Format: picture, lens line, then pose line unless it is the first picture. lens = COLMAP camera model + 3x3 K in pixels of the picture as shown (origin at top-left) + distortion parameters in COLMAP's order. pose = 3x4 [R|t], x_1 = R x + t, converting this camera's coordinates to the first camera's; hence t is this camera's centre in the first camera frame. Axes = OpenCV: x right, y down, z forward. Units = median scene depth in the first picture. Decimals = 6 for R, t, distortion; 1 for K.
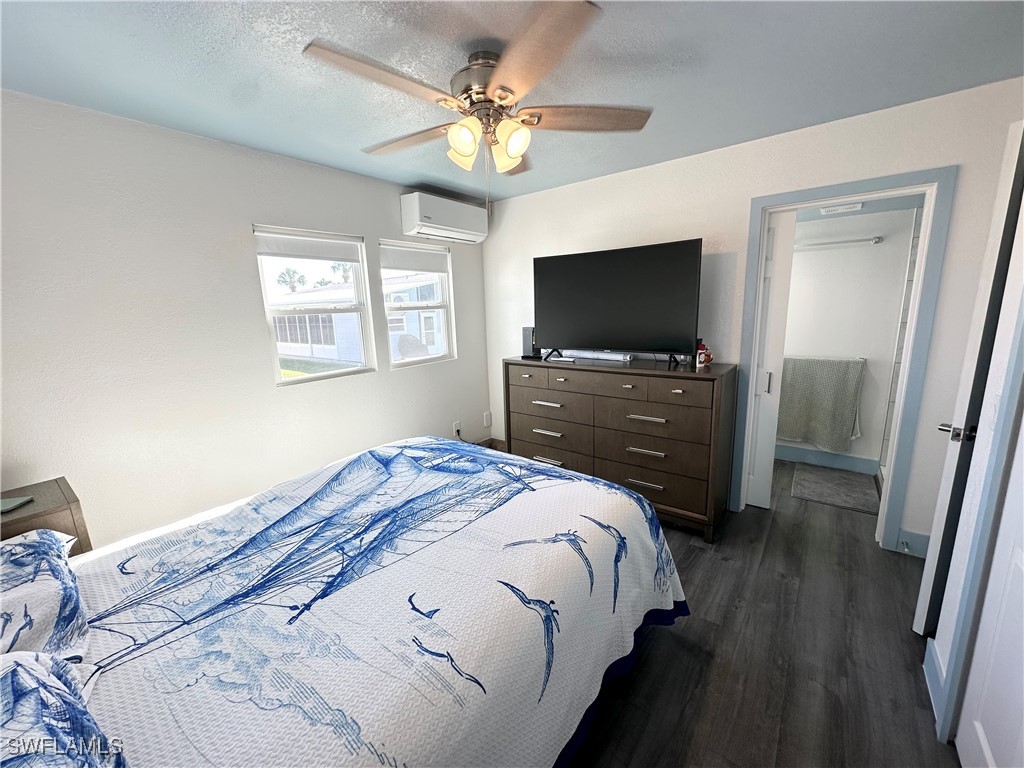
lens RADIAL K [[408.6, 0, 512.0], [0, 408.6, 384.0], [0, 0, 1]] dist [-0.002065, 0.000612]
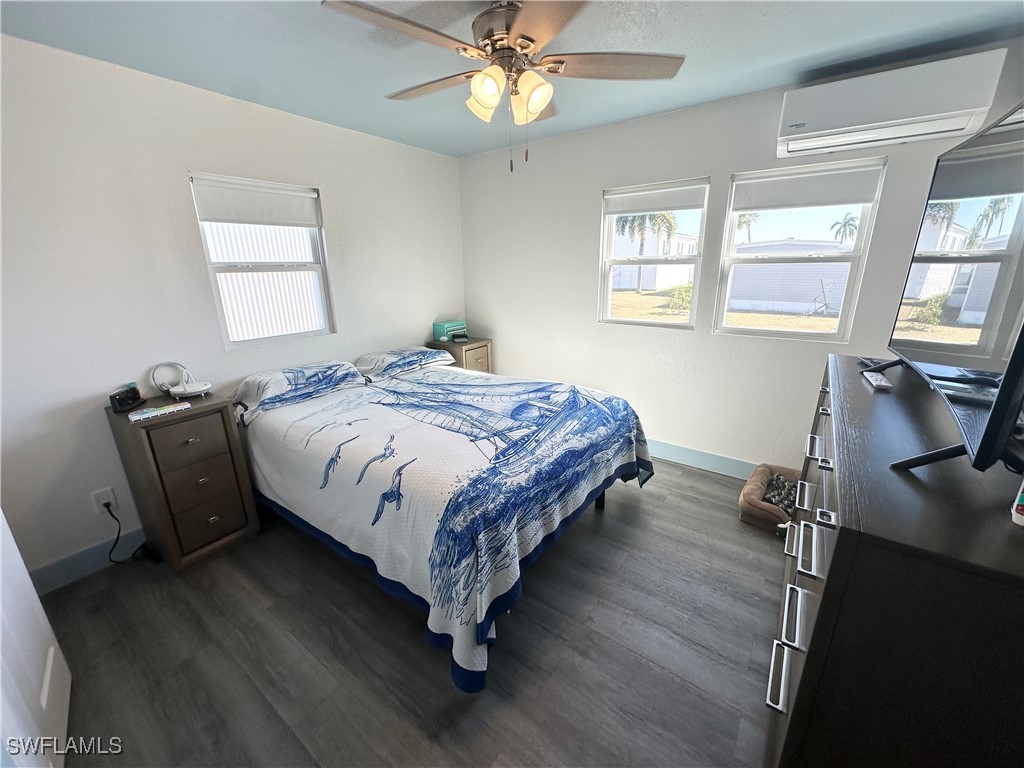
lens RADIAL K [[408.6, 0, 512.0], [0, 408.6, 384.0], [0, 0, 1]] dist [-0.002065, 0.000612]
pose [[0.033273, 0.313922, -0.948866, 1.024283], [-0.180351, 0.935692, 0.303240, -0.224561], [0.983039, 0.161040, 0.087749, 0.978446]]
